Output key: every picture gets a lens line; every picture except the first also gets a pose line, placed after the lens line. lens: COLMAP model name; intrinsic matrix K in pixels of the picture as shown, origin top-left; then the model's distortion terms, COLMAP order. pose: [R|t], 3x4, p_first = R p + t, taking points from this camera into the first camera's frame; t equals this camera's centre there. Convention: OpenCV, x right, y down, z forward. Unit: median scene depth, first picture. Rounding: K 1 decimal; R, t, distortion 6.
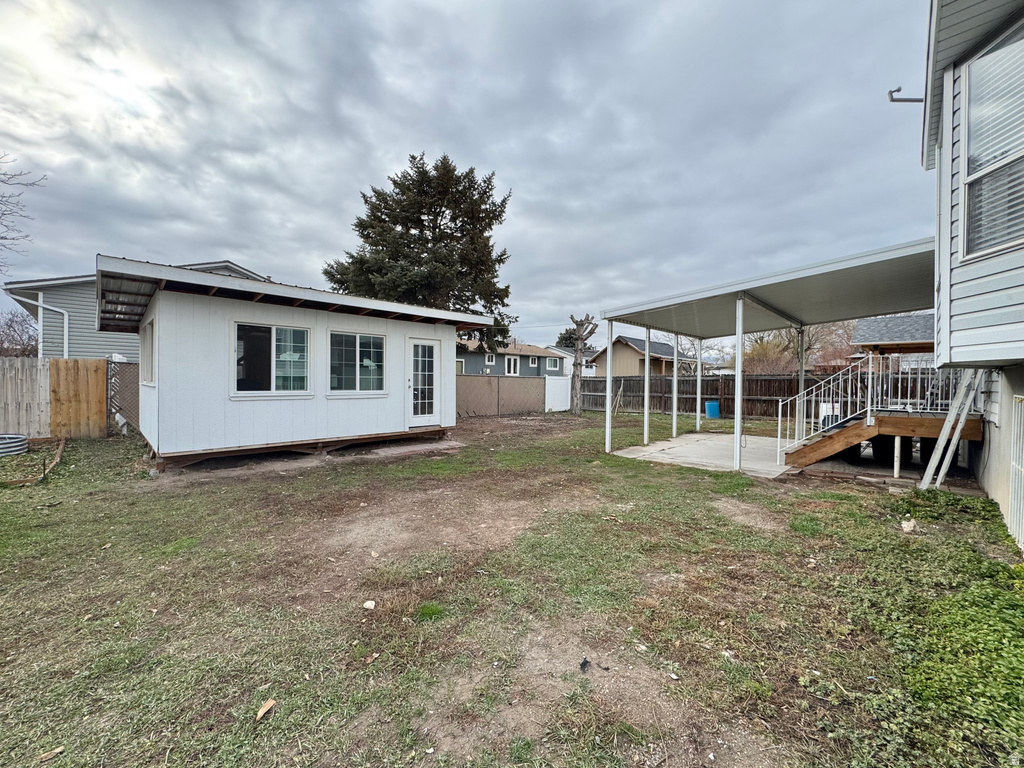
lens RADIAL K [[408.2, 0, 512.0], [0, 408.2, 384.0], [0, 0, 1]] dist [-0.001713, -0.000211]
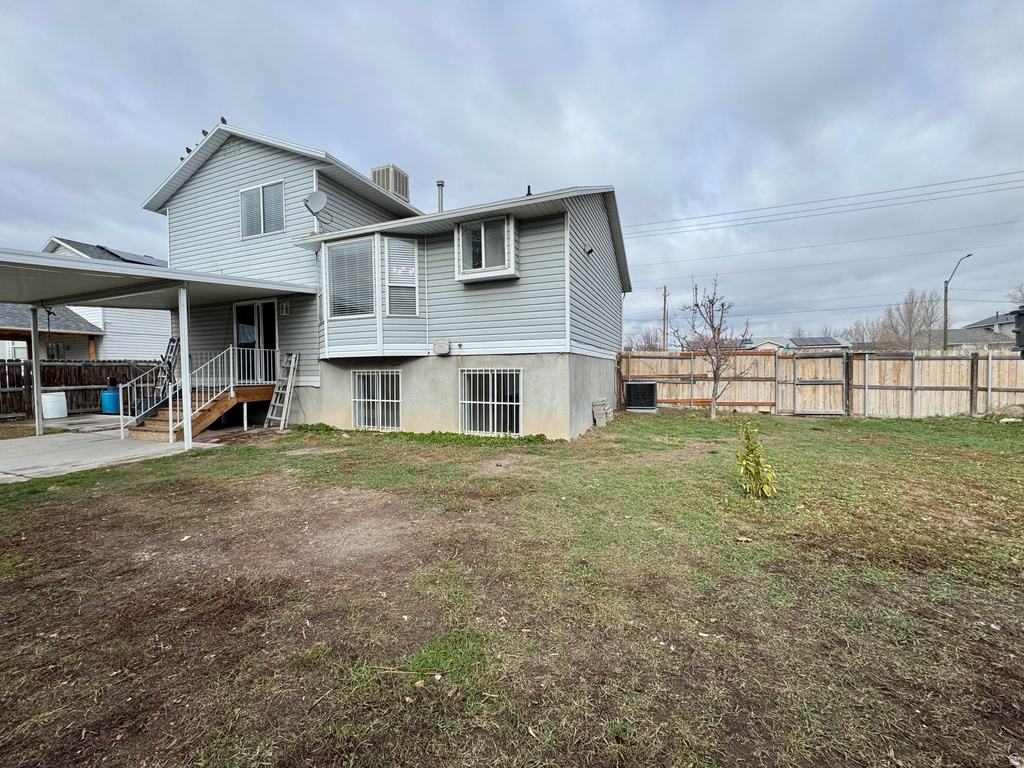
lens RADIAL K [[408.2, 0, 512.0], [0, 408.2, 384.0], [0, 0, 1]] dist [-0.001713, -0.000211]
pose [[-0.376304, -0.035506, 0.925816, -0.794123], [0.016789, 0.998840, 0.045130, 0.008672], [-0.926344, 0.032526, -0.375272, 0.653649]]
